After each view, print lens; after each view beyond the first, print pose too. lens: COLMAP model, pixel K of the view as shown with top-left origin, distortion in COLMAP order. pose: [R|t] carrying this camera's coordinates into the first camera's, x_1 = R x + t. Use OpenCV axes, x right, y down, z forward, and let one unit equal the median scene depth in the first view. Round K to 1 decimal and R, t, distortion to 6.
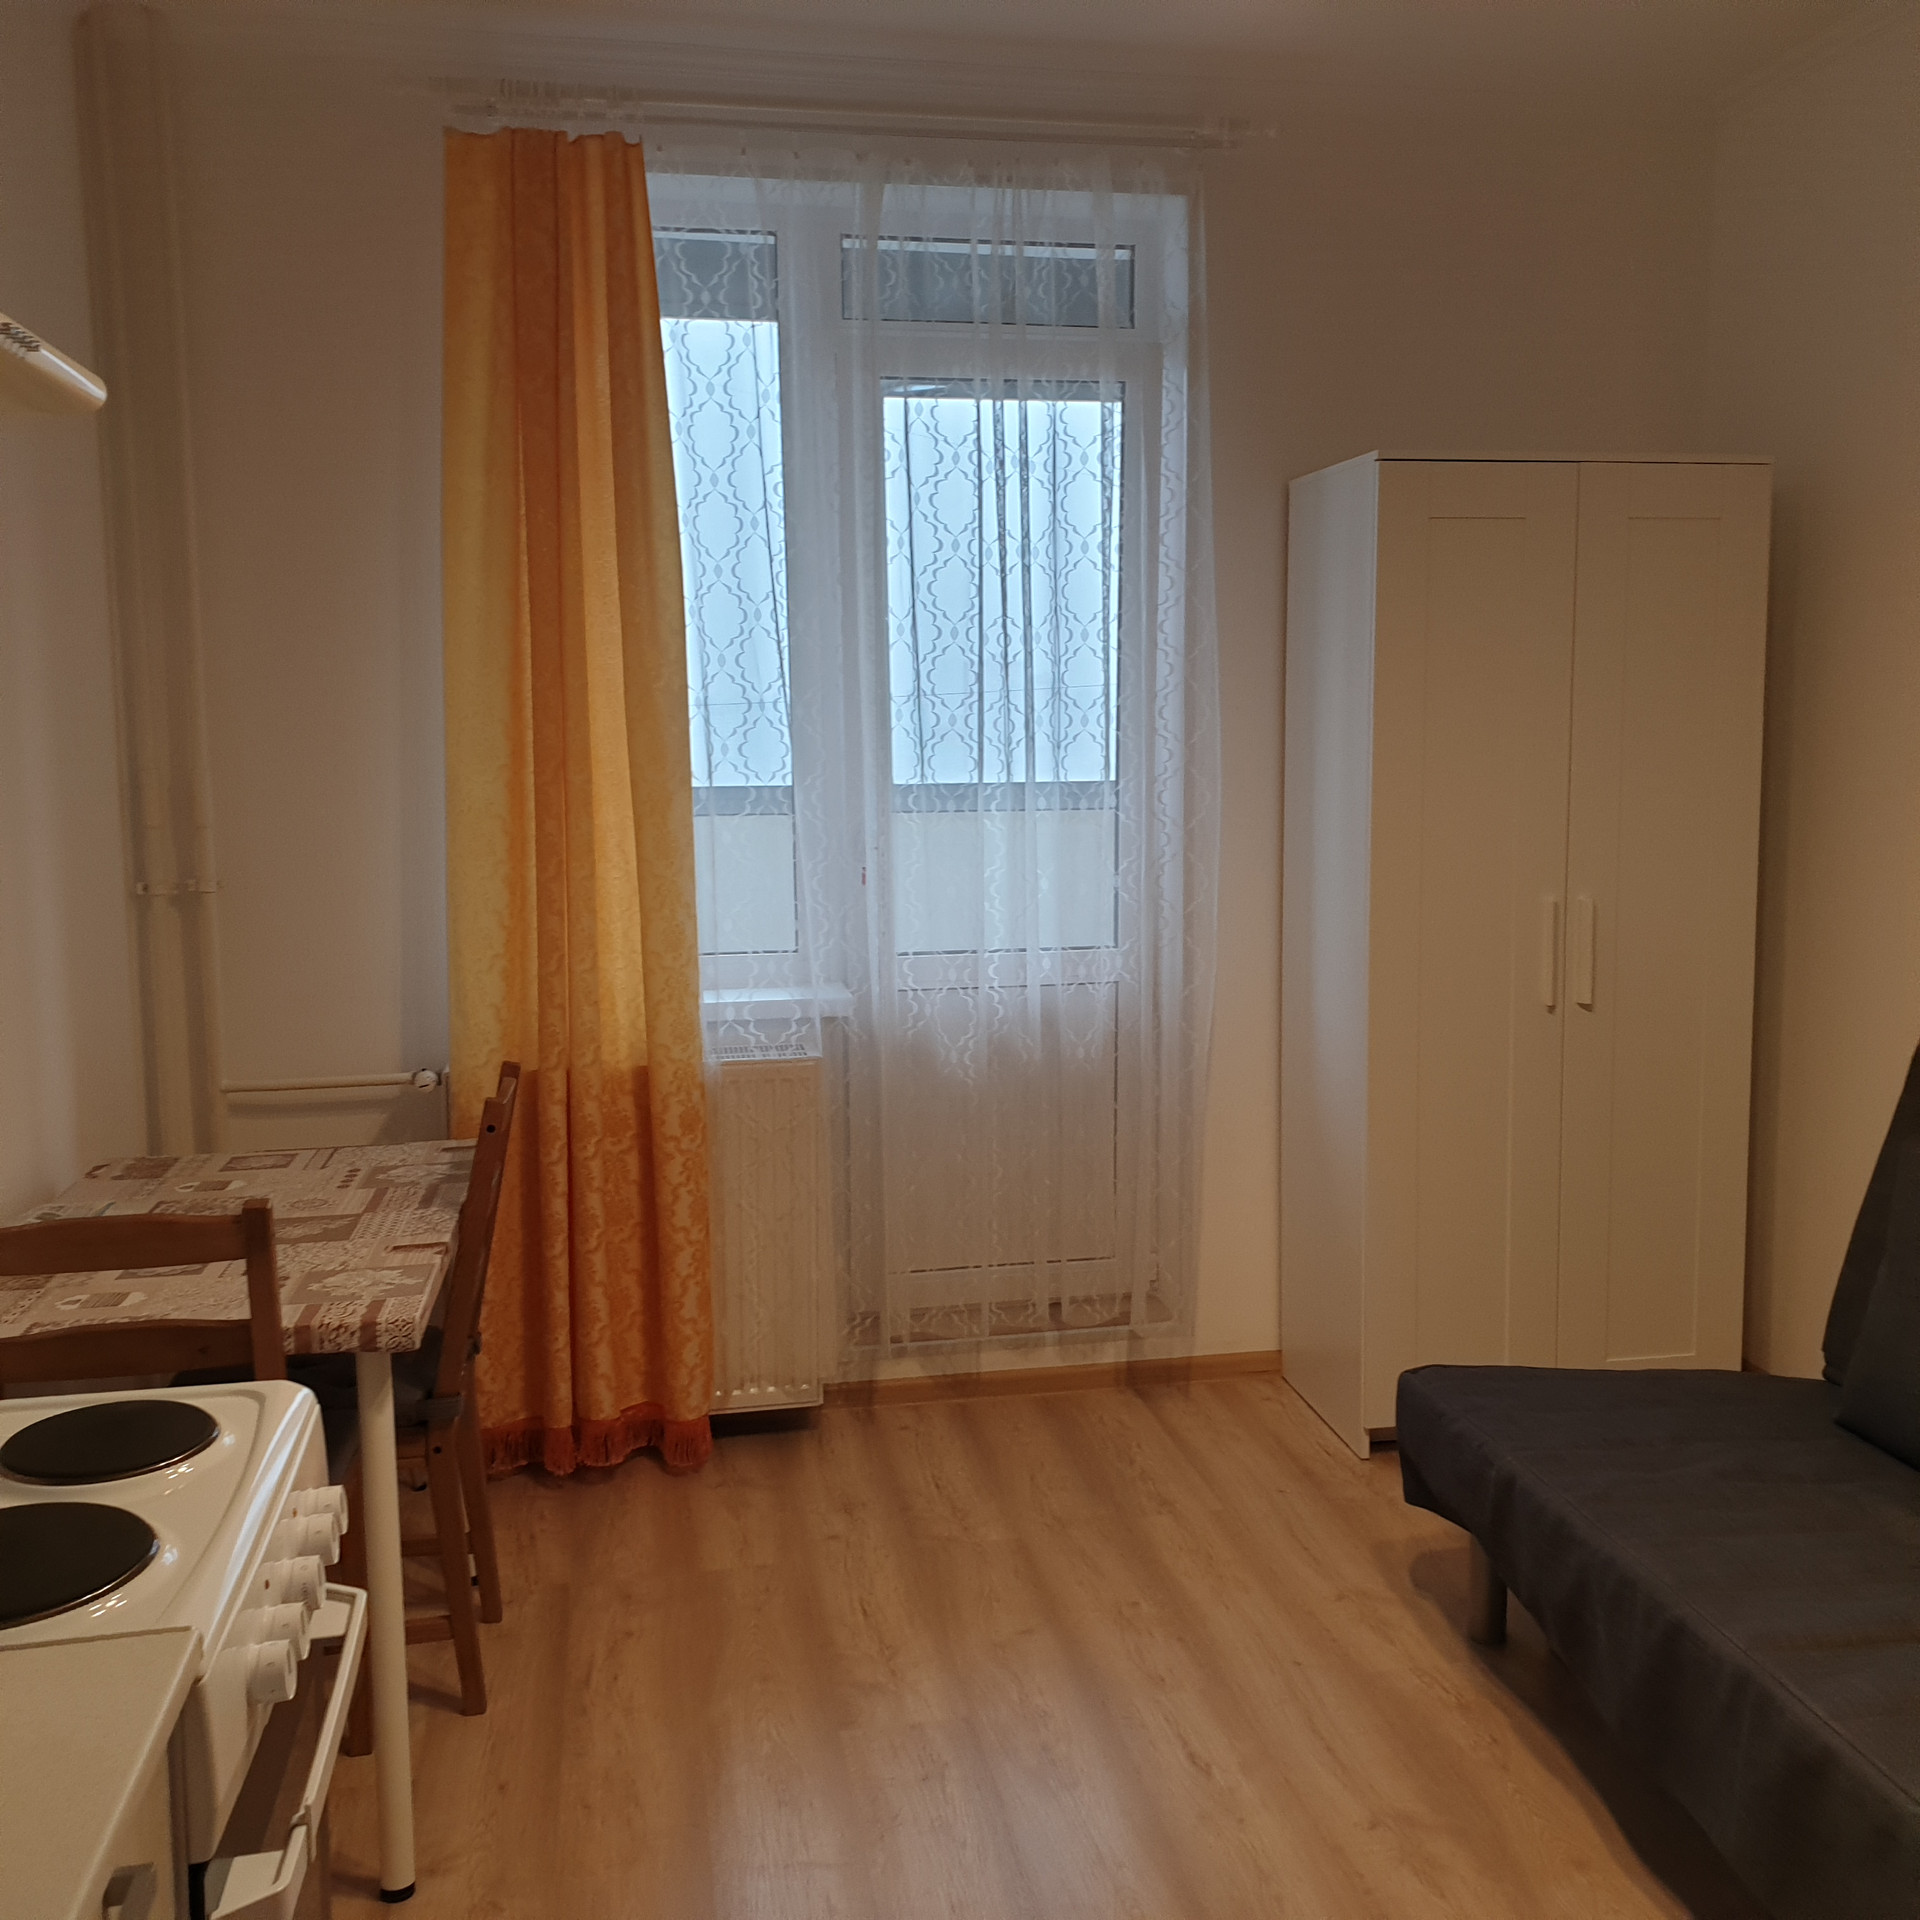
lens RADIAL K [[1992.4, 0, 1066.1], [0, 1992.4, 923.5], [0, 0, 1]] dist [0.006660, -0.044427]
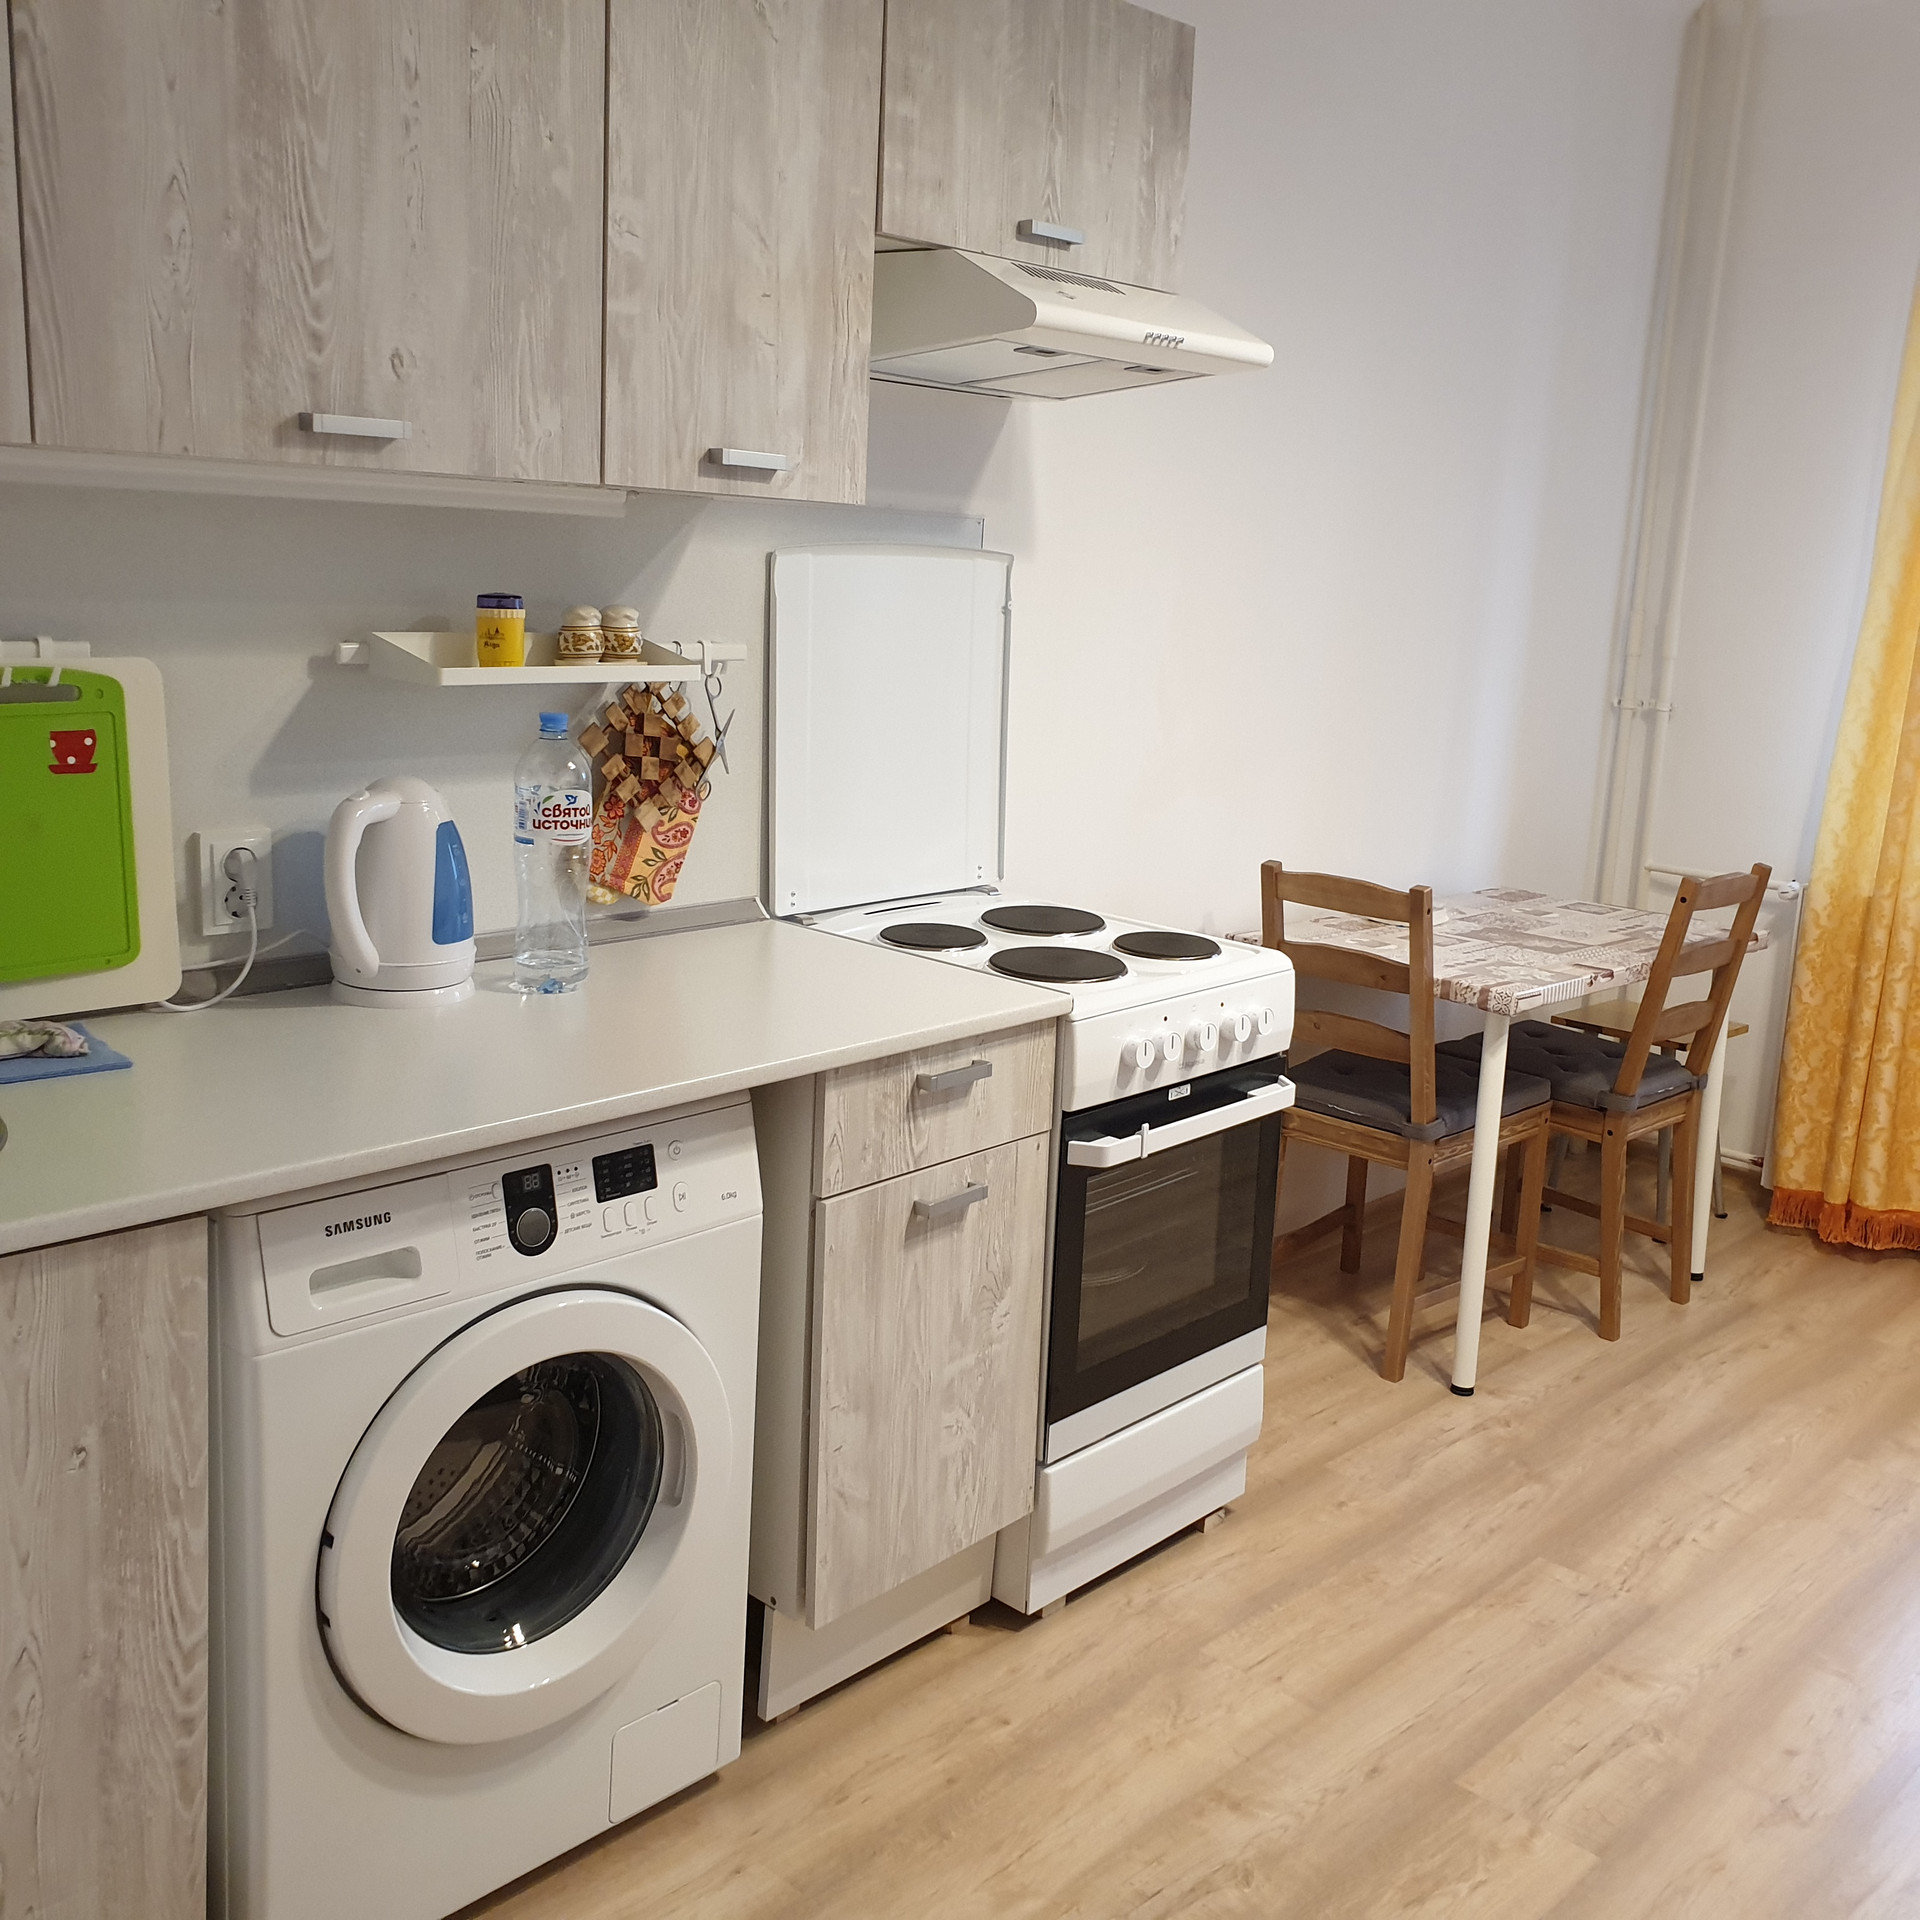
lens RADIAL K [[1990.3, 0, 998.1], [0, 1990.3, 950.7], [0, 0, 1]] dist [0.120187, -0.240133]
pose [[0.566892, 0.198340, -0.799559, 0.393261], [-0.142302, 0.979570, 0.142100, 0.011977], [0.811408, 0.033224, 0.583535, -0.087551]]
